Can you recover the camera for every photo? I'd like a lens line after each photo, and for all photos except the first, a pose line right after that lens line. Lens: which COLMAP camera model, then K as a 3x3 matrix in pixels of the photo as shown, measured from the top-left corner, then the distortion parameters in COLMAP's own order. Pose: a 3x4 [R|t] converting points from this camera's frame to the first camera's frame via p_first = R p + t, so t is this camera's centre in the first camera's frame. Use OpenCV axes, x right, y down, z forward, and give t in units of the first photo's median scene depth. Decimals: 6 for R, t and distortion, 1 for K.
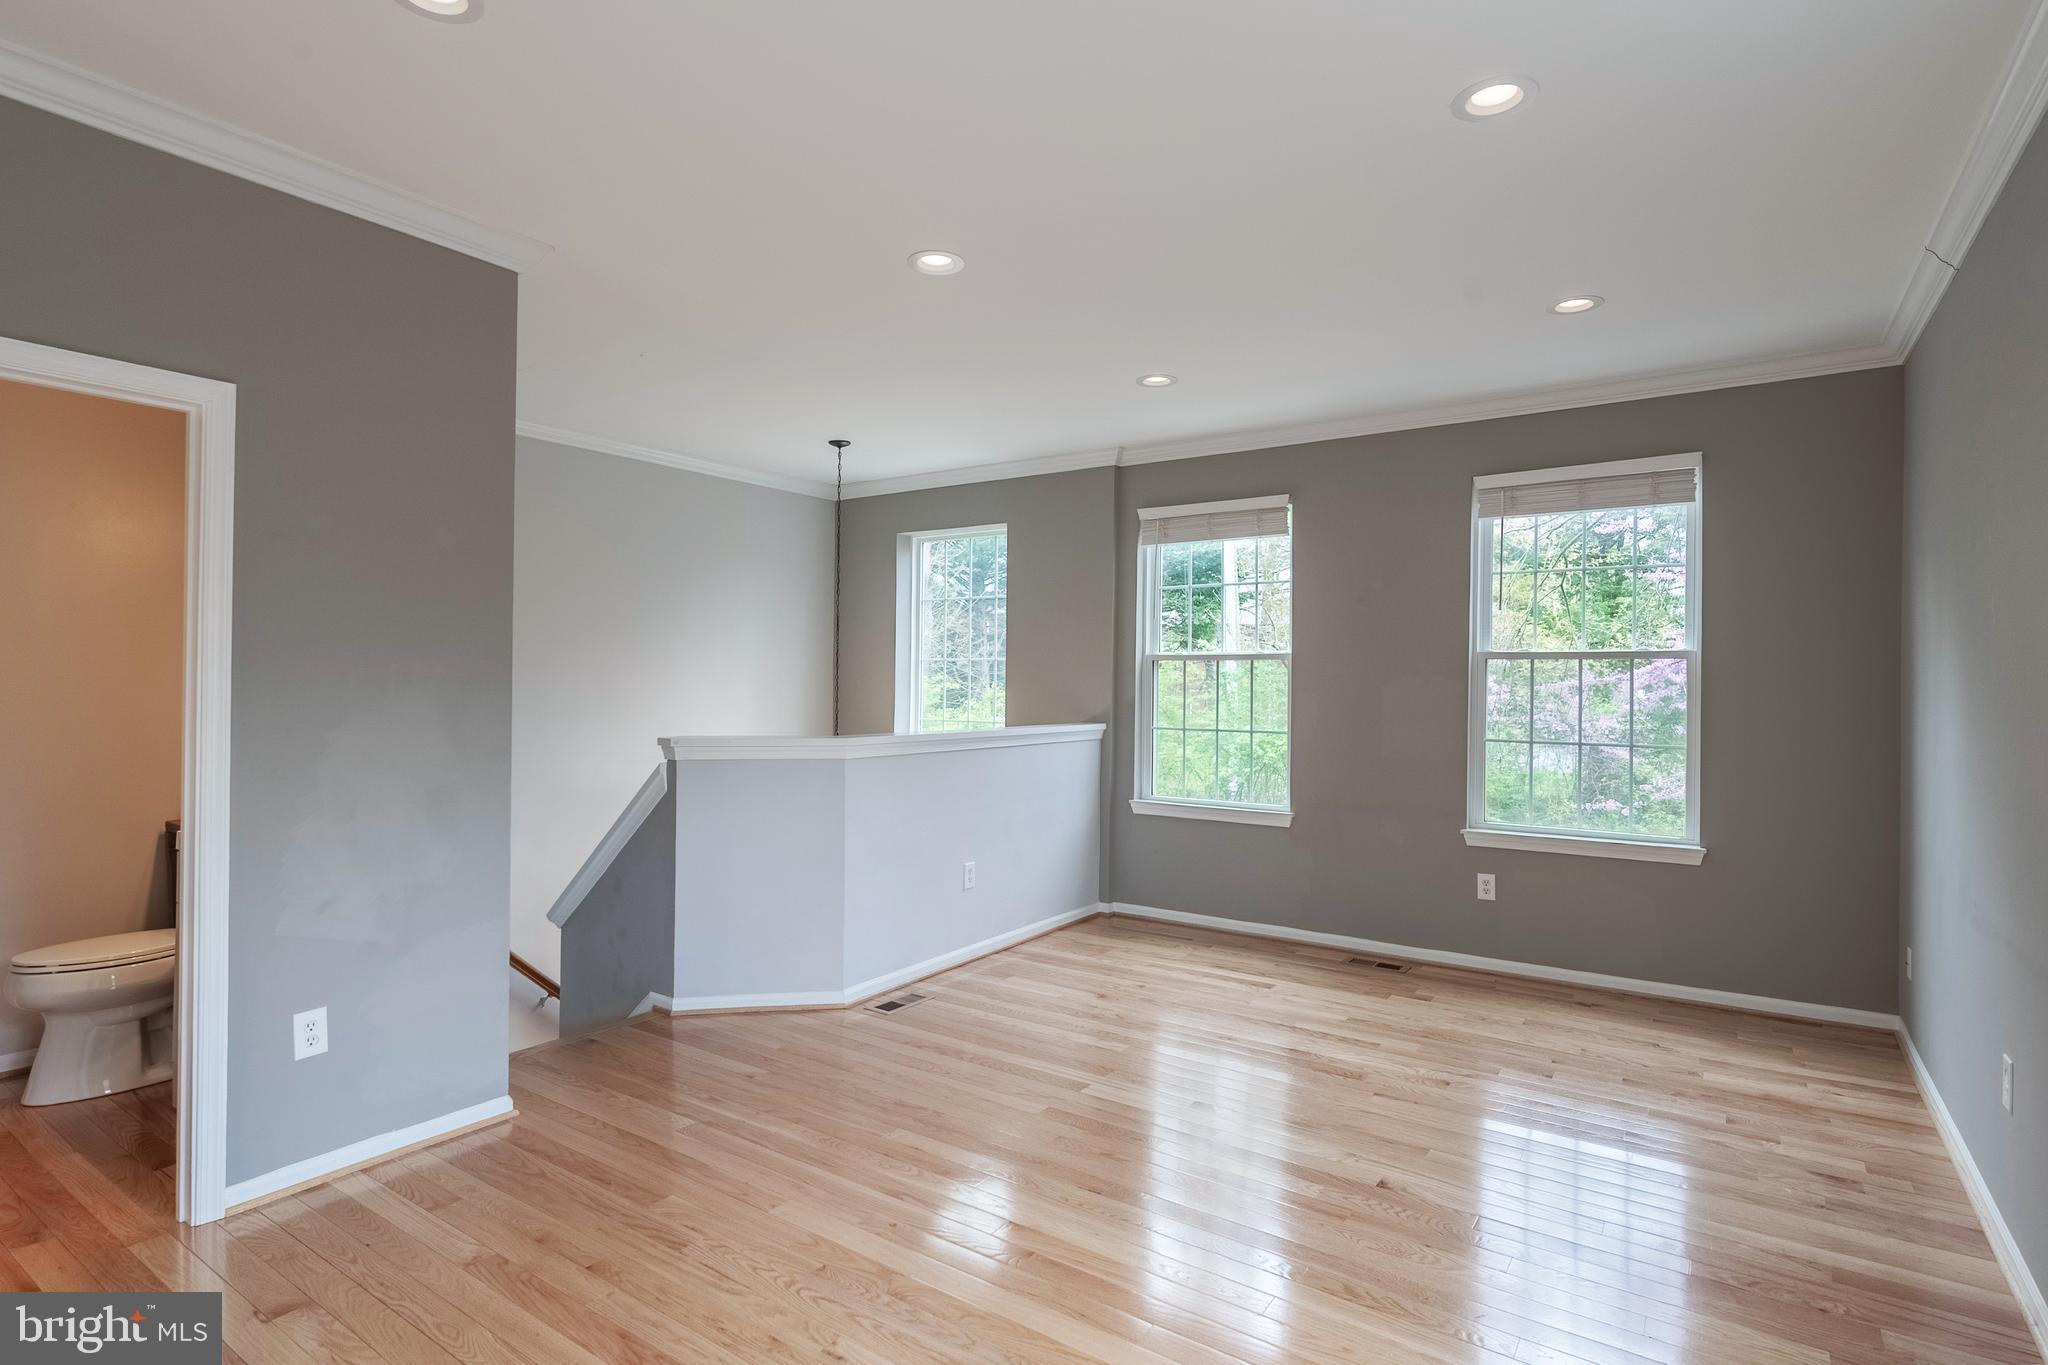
lens RADIAL K [[1046.9, 0, 1015.0], [0, 1046.9, 682.0], [0, 0, 1]] dist [-0.001014, -0.001007]
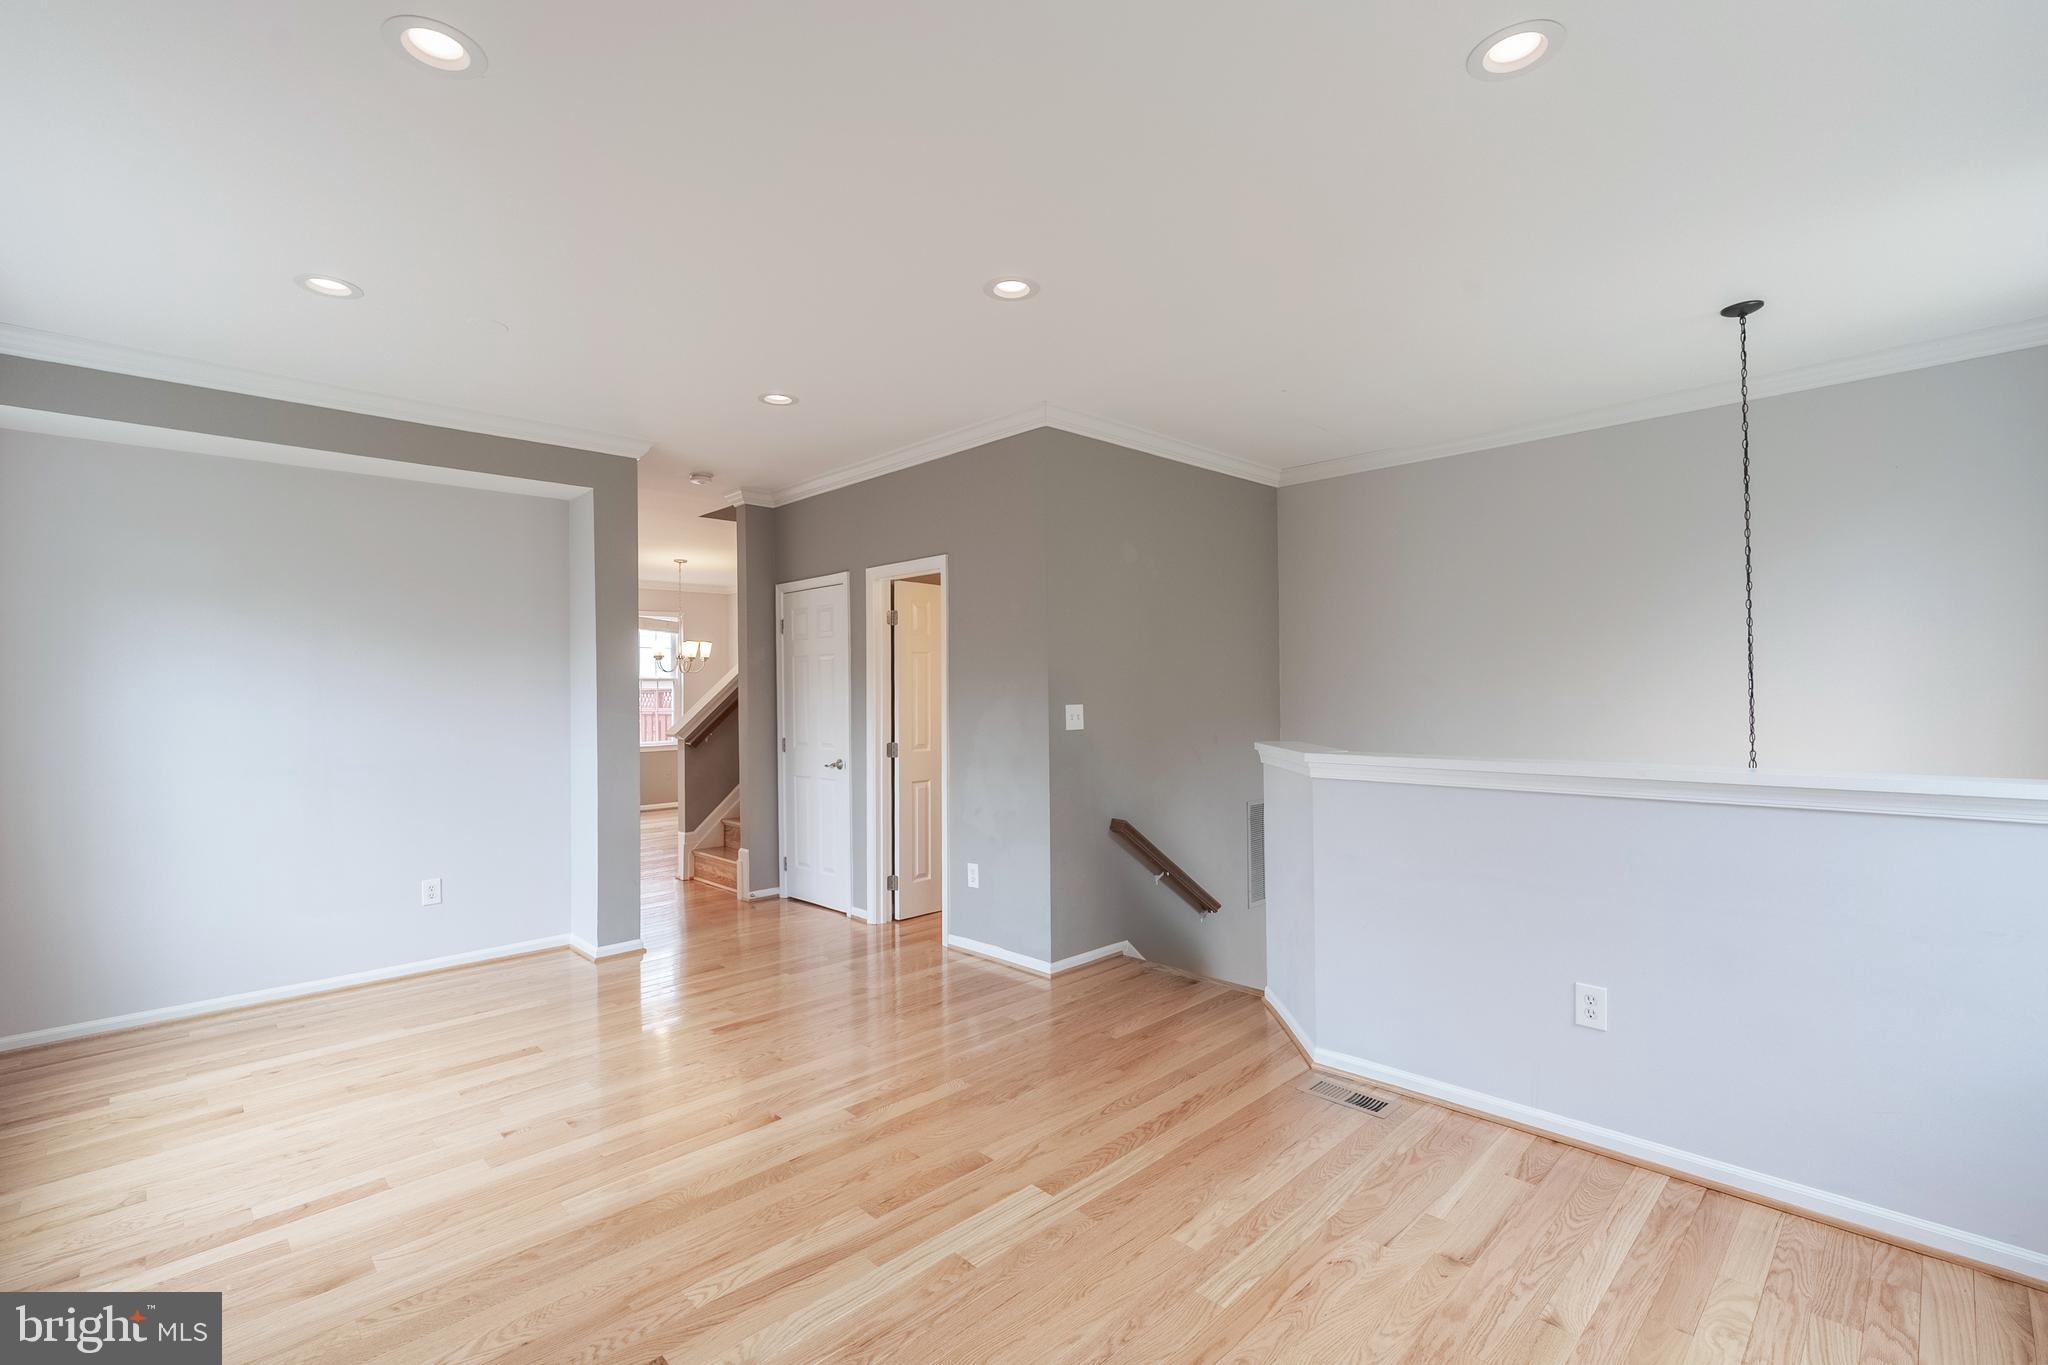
lens RADIAL K [[906.2, 0, 1028.0], [0, 906.2, 687.6], [0, 0, 1]] dist [-0.001226, -0.000107]
pose [[-0.186119, -0.009364, -0.982483, 0.572306], [0.007803, 0.999909, -0.011008, 0.003605], [0.982496, -0.009715, -0.186029, 0.839074]]
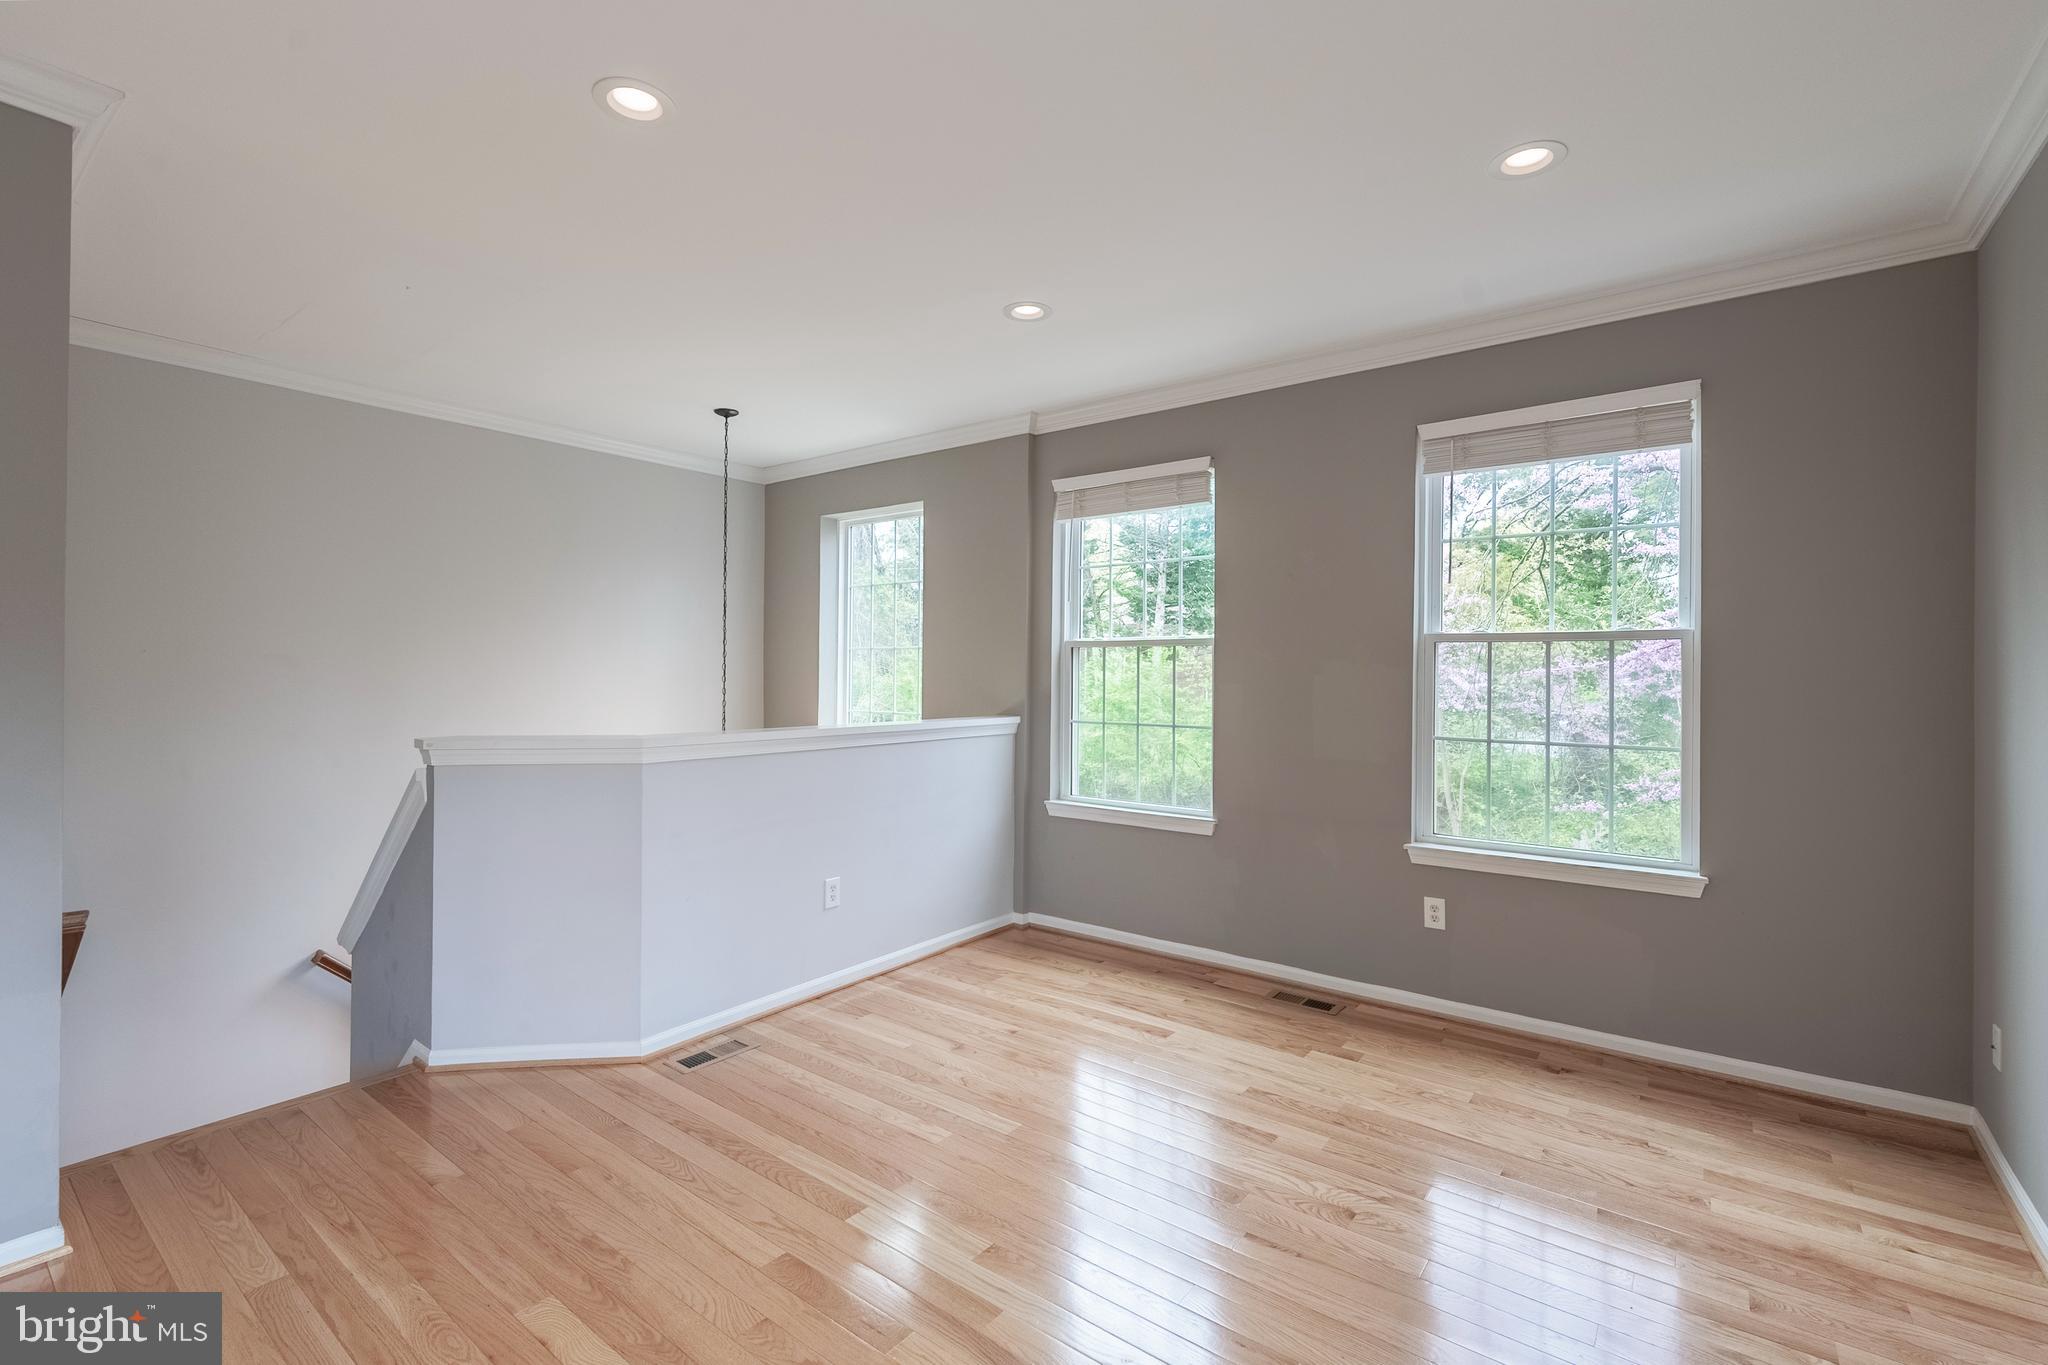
lens RADIAL K [[945.7, 0, 997.8], [0, 945.7, 672.8], [0, 0, 1]] dist [-0.001957, -0.000074]
pose [[0.998805, -0.003263, -0.048769, 0.146366], [0.003303, 0.999994, 0.000752, 0.001253], [0.048766, -0.000912, 0.998810, 0.239661]]
